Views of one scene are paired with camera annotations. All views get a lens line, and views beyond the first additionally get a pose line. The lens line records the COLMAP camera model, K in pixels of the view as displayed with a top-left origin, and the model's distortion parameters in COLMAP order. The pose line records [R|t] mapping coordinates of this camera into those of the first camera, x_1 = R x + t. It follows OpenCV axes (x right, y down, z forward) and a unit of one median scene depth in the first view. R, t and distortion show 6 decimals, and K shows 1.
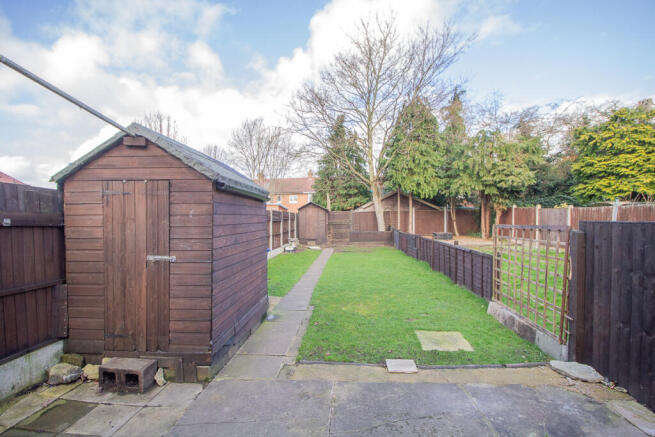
lens RADIAL K [[317.1, 0, 333.3], [0, 317.1, 222.5], [0, 0, 1]] dist [-0.016597, -0.007336]
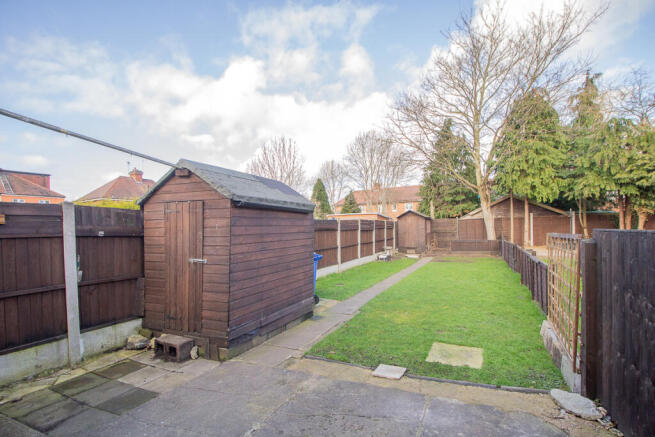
lens RADIAL K [[317.1, 0, 345.4], [0, 317.1, 222.2], [0, 0, 1]] dist [-0.016597, -0.007336]
pose [[0.943378, -0.016140, -0.331328, 0.382030], [0.007152, 0.999573, -0.028329, -0.003328], [0.331644, 0.024356, 0.943090, -0.024643]]
